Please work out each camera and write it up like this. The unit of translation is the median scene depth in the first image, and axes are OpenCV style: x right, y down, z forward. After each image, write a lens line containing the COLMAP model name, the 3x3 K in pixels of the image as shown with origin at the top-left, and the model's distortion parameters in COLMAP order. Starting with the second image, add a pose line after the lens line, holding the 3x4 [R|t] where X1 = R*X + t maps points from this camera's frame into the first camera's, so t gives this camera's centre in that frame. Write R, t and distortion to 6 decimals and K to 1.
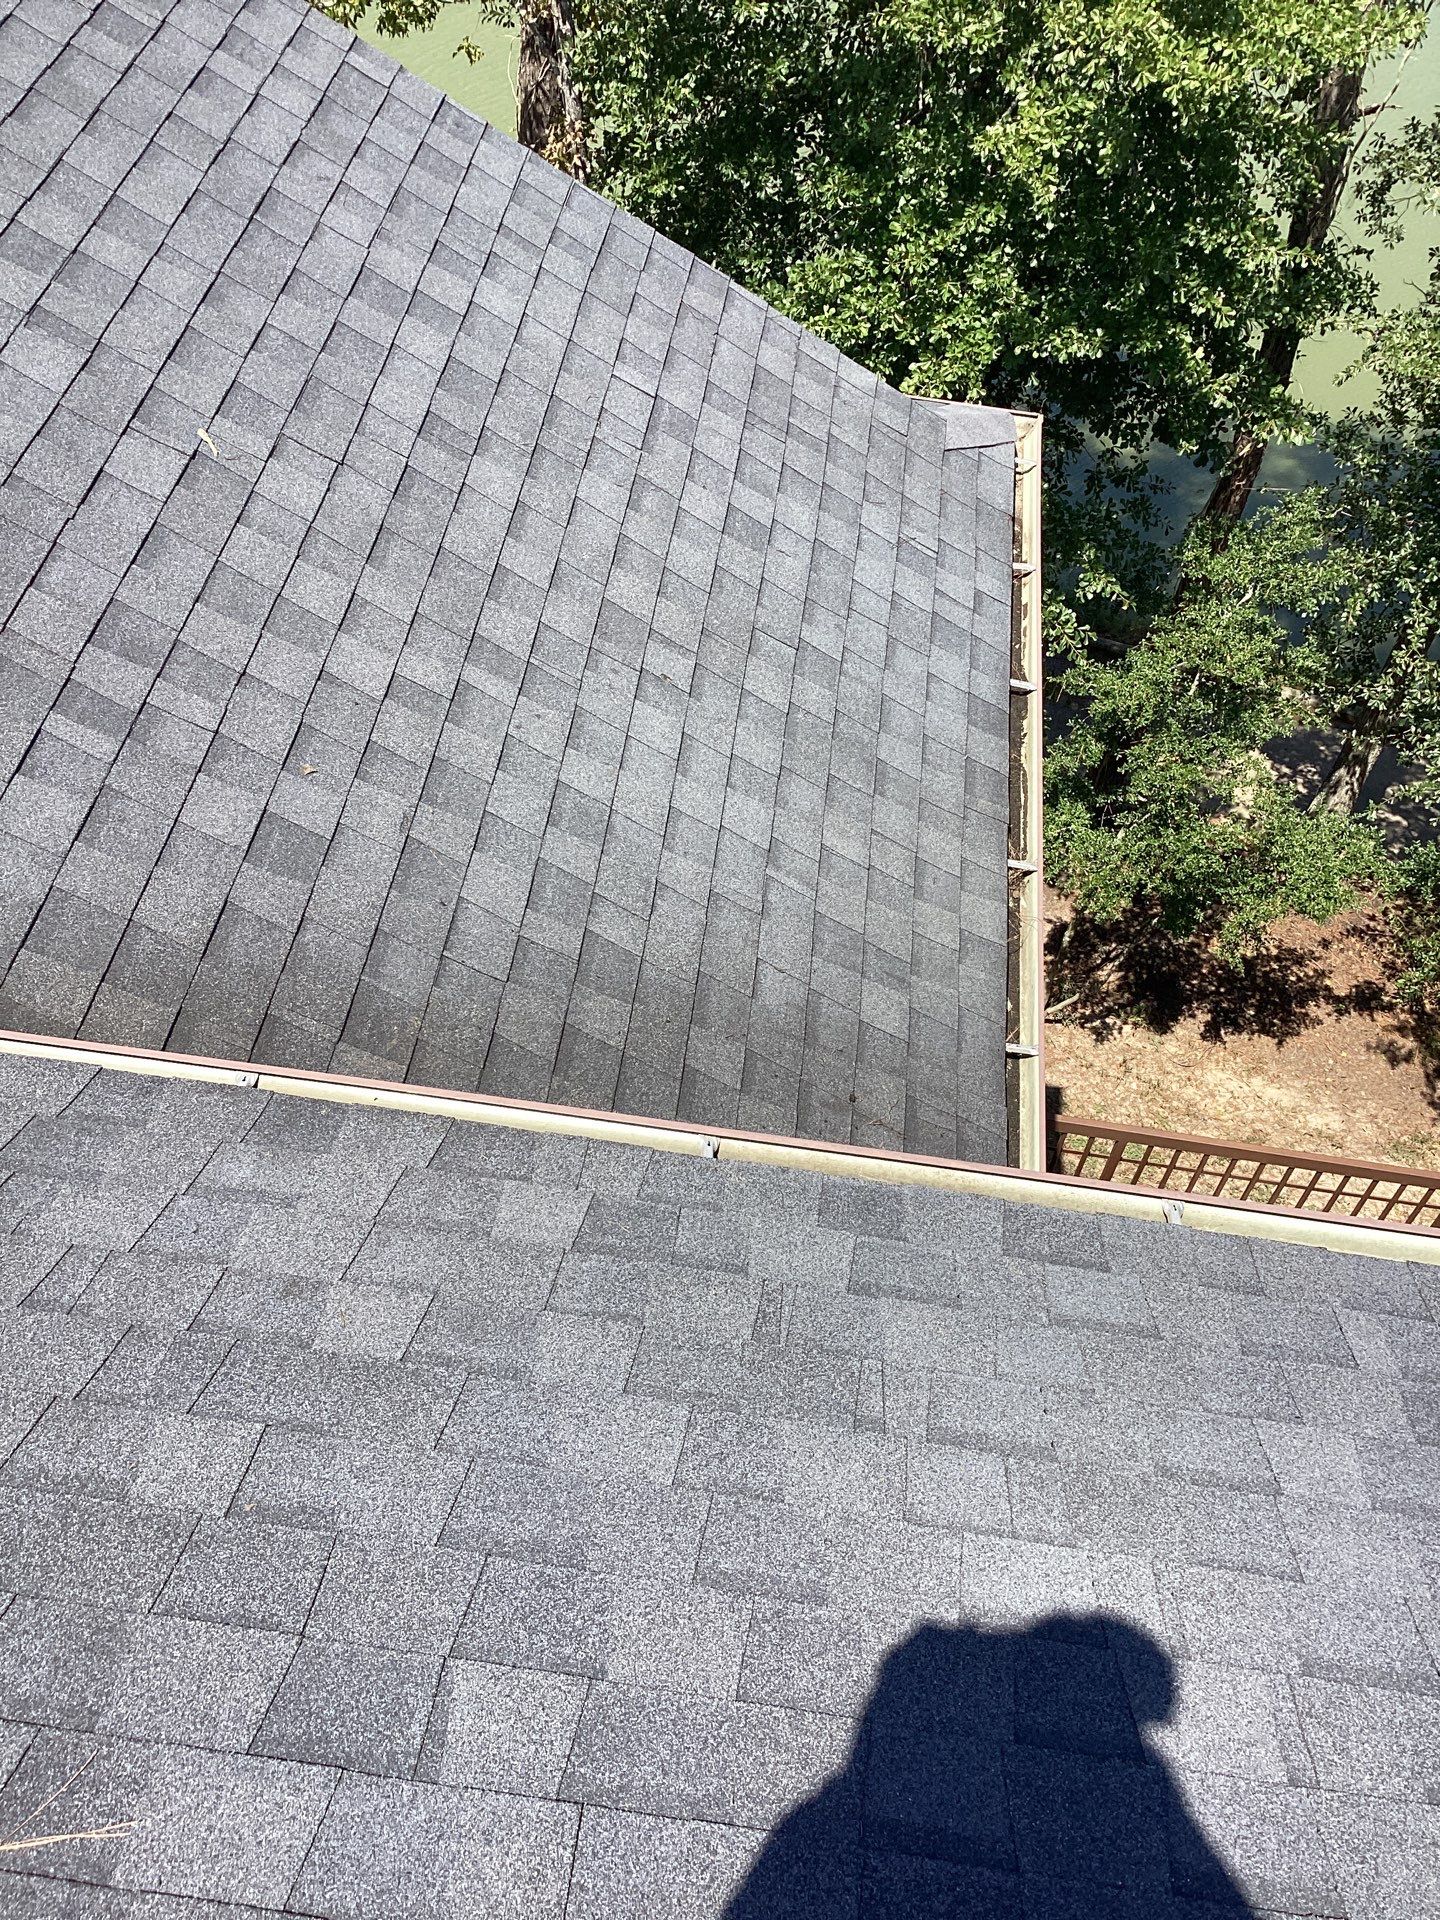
lens RADIAL K [[1839.1, 0, 676.0], [0, 1839.1, 965.6], [0, 0, 1]] dist [0.091363, -0.154057]
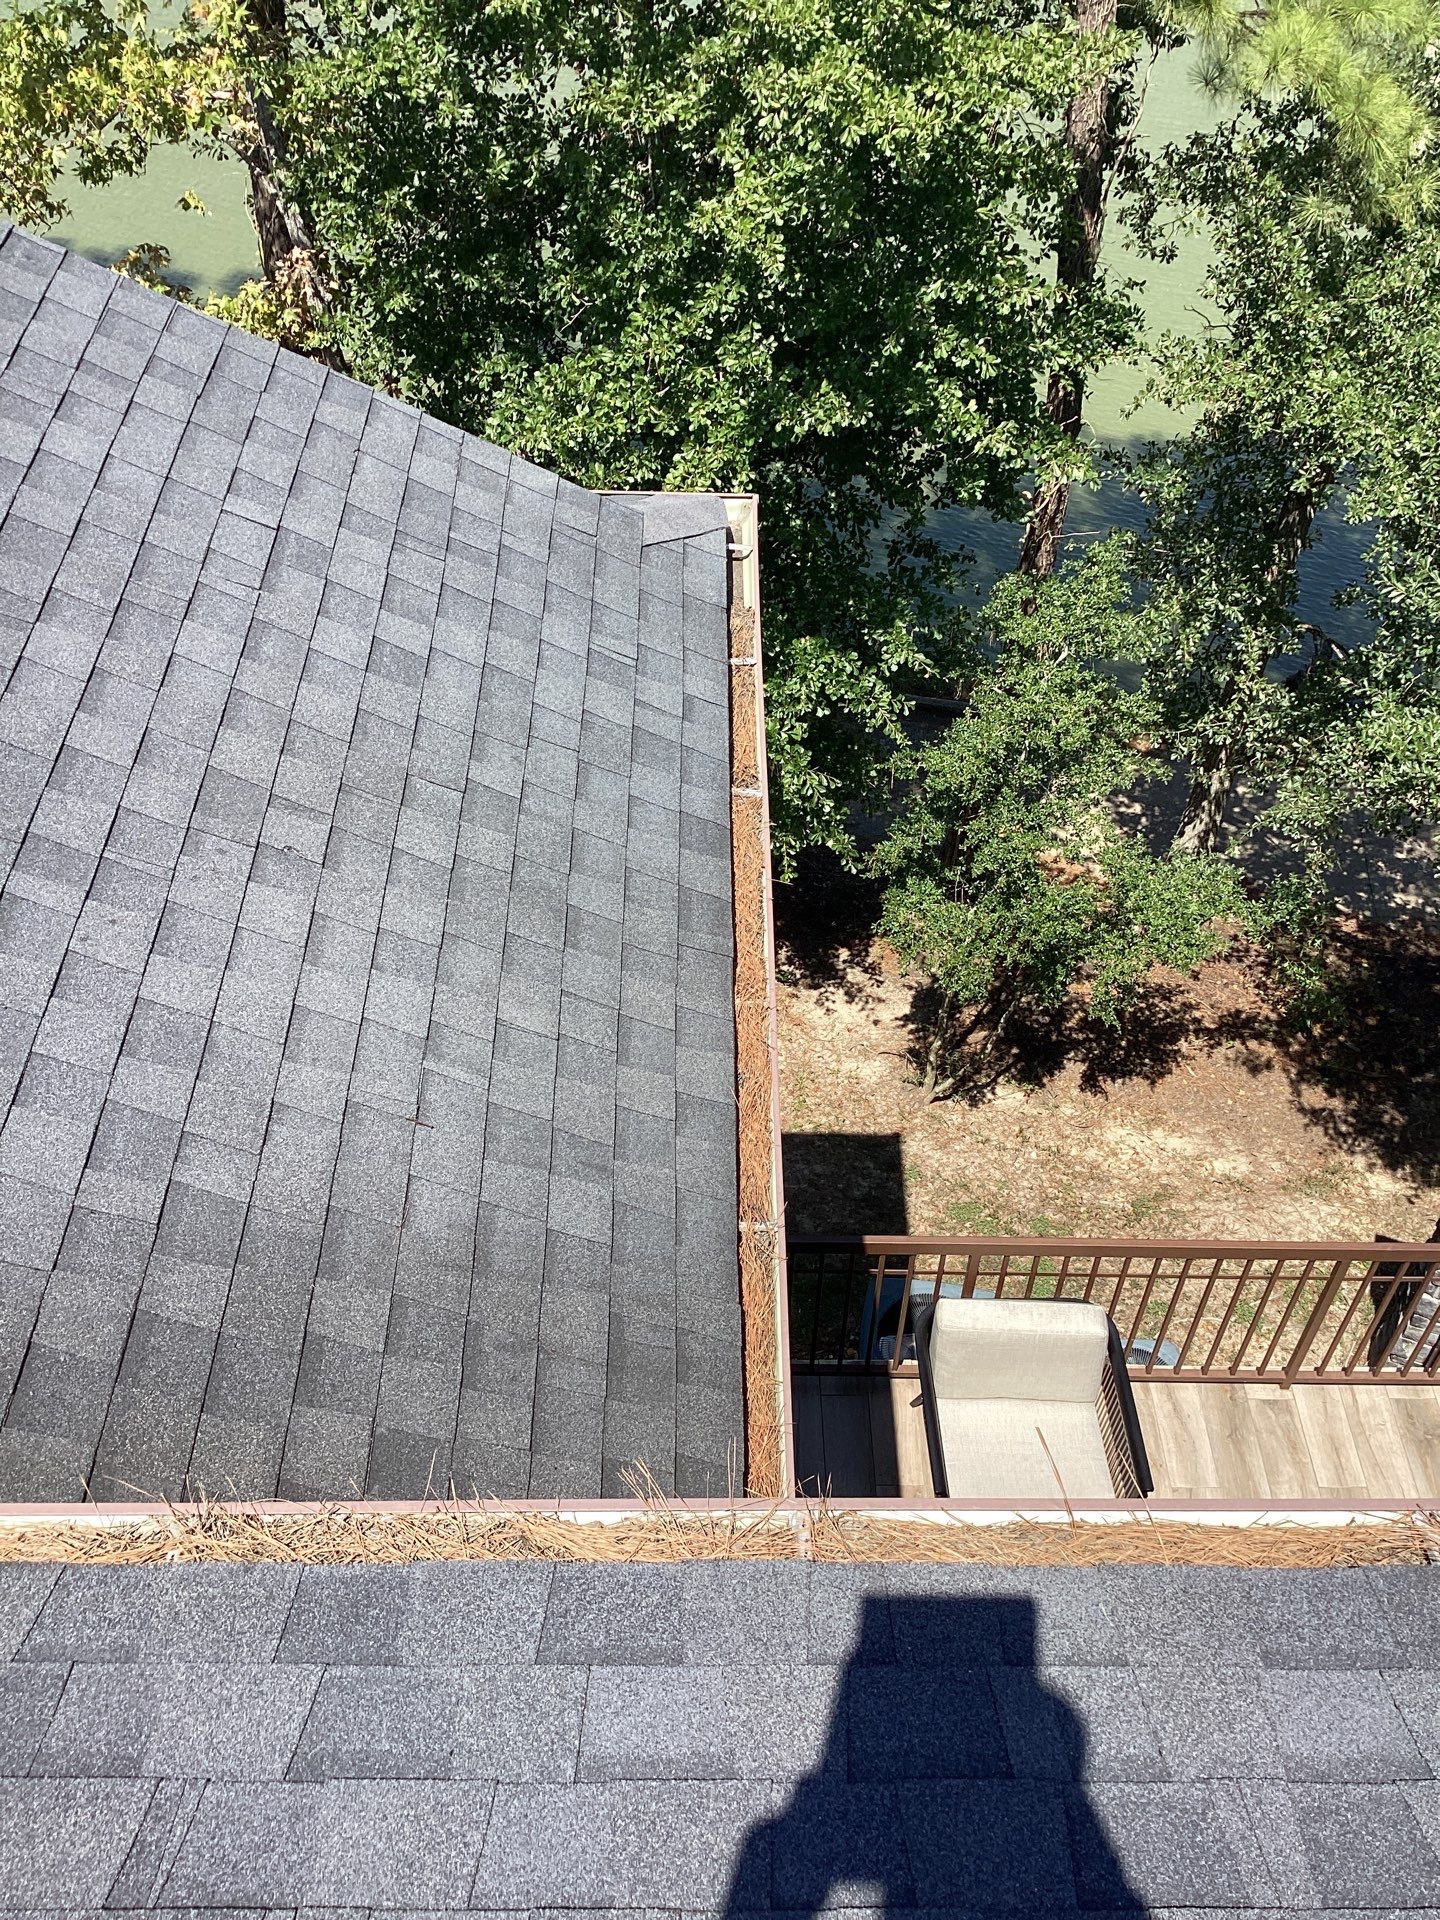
lens RADIAL K [[1763.7, 0, 721.5], [0, 1763.7, 959.7], [0, 0, 1]] dist [0.101973, -0.187358]
pose [[0.990203, -0.135168, 0.035051, 0.138398], [0.136610, 0.989706, -0.042658, -0.038659], [-0.028924, 0.047028, 0.998475, 0.156501]]
